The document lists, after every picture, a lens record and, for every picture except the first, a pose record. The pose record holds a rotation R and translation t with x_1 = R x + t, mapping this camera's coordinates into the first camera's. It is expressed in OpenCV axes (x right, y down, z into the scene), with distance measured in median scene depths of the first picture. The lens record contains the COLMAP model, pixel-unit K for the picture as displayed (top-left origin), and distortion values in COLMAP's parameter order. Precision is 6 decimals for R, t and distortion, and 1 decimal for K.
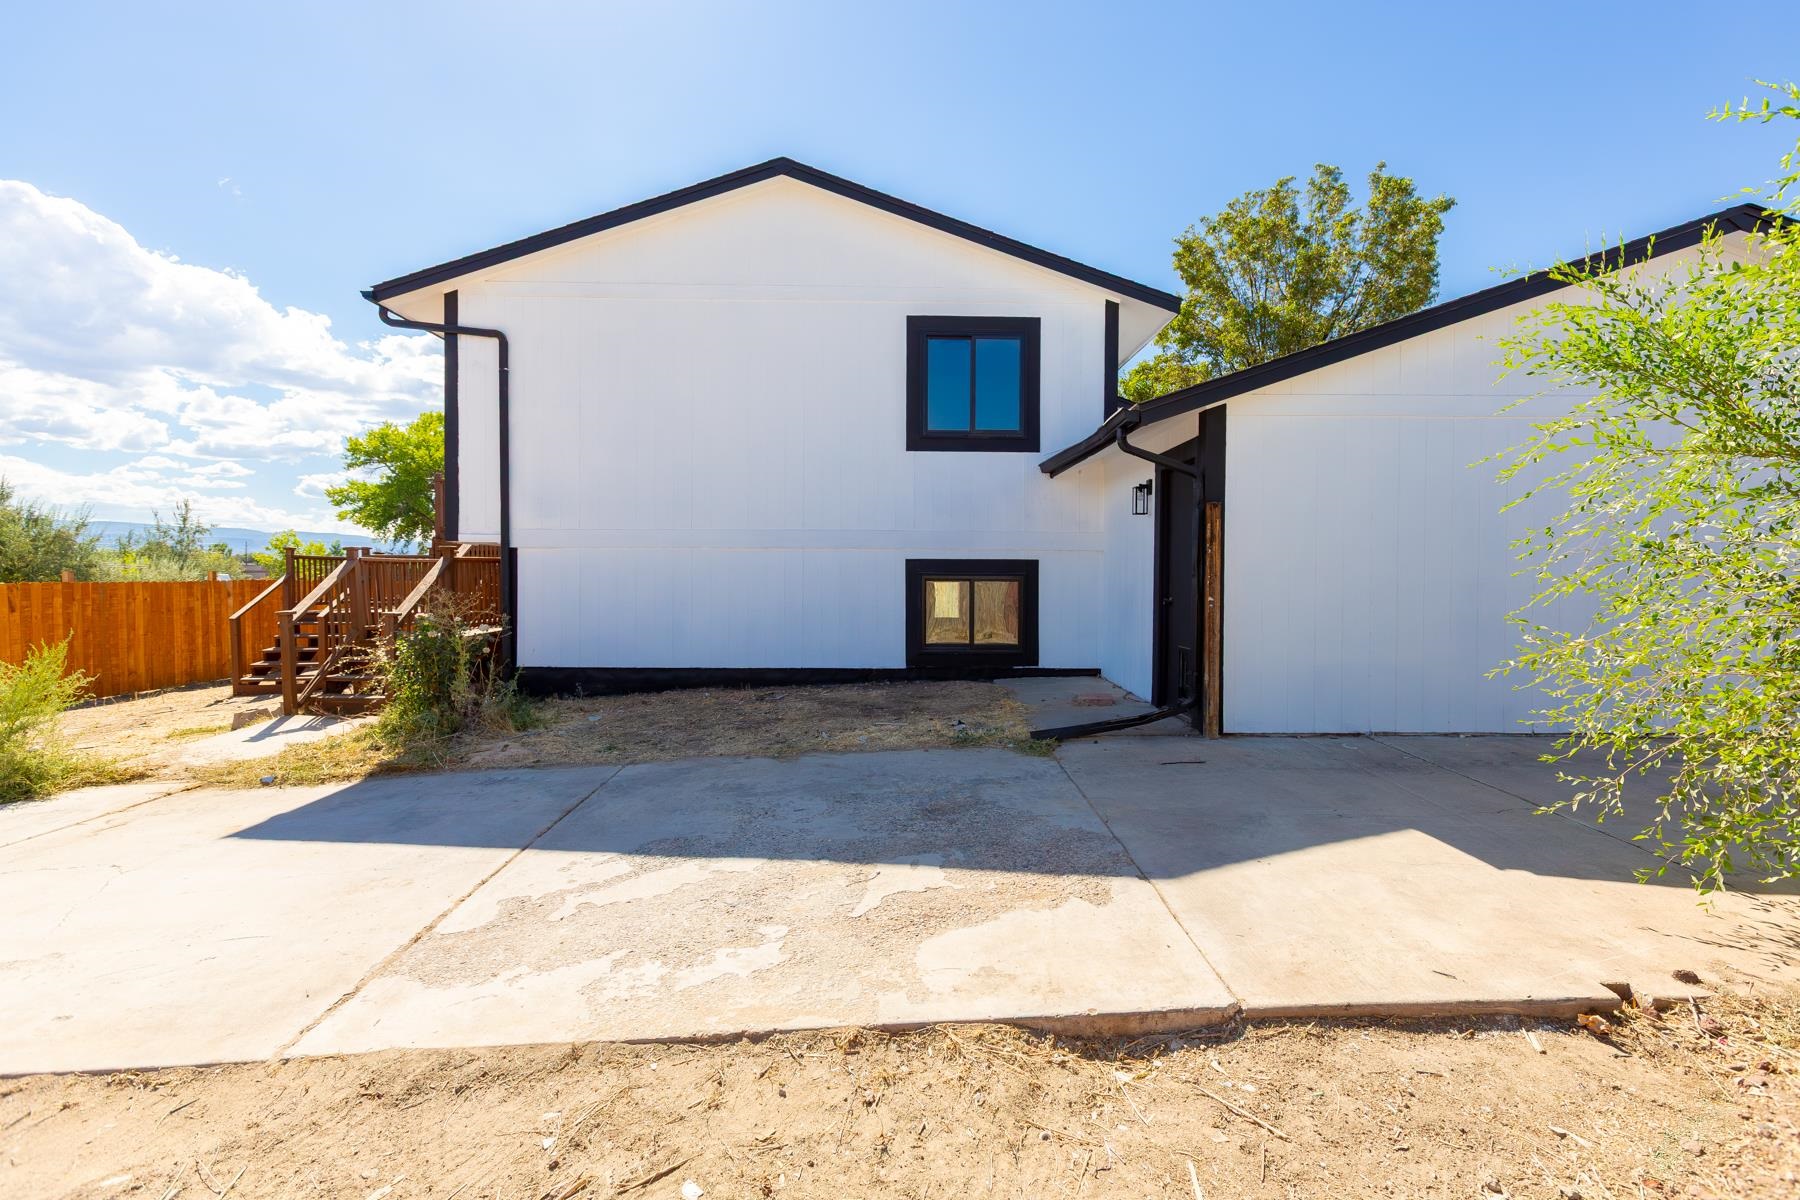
lens RADIAL K [[826.0, 0, 895.1], [0, 826.0, 589.2], [0, 0, 1]] dist [0.004710, 0.000333]
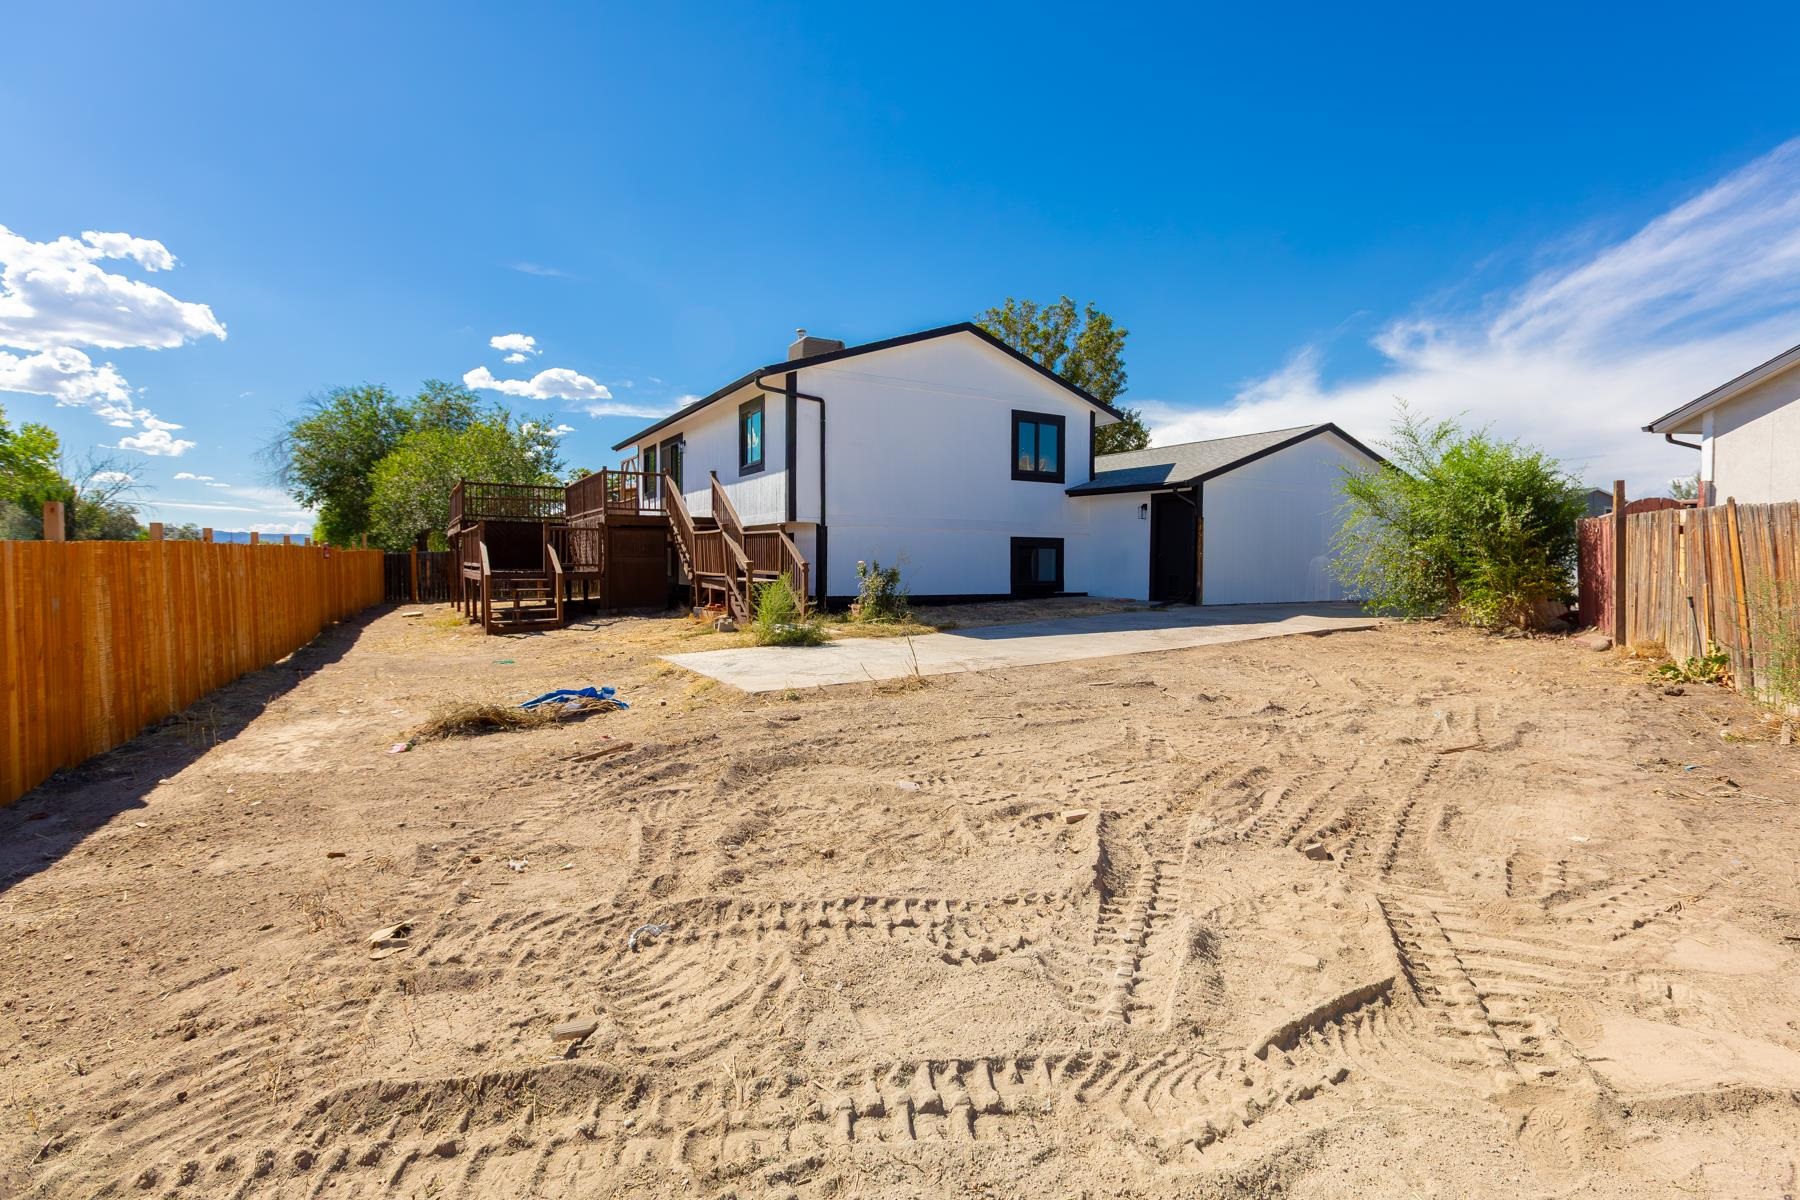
lens RADIAL K [[826.0, 0, 904.1], [0, 826.0, 599.0], [0, 0, 1]] dist [0.004710, 0.000333]
pose [[0.883691, -0.014698, 0.467840, -1.093170], [0.004821, 0.999740, 0.022302, 0.061824], [-0.468046, -0.017453, 0.883532, -0.568856]]
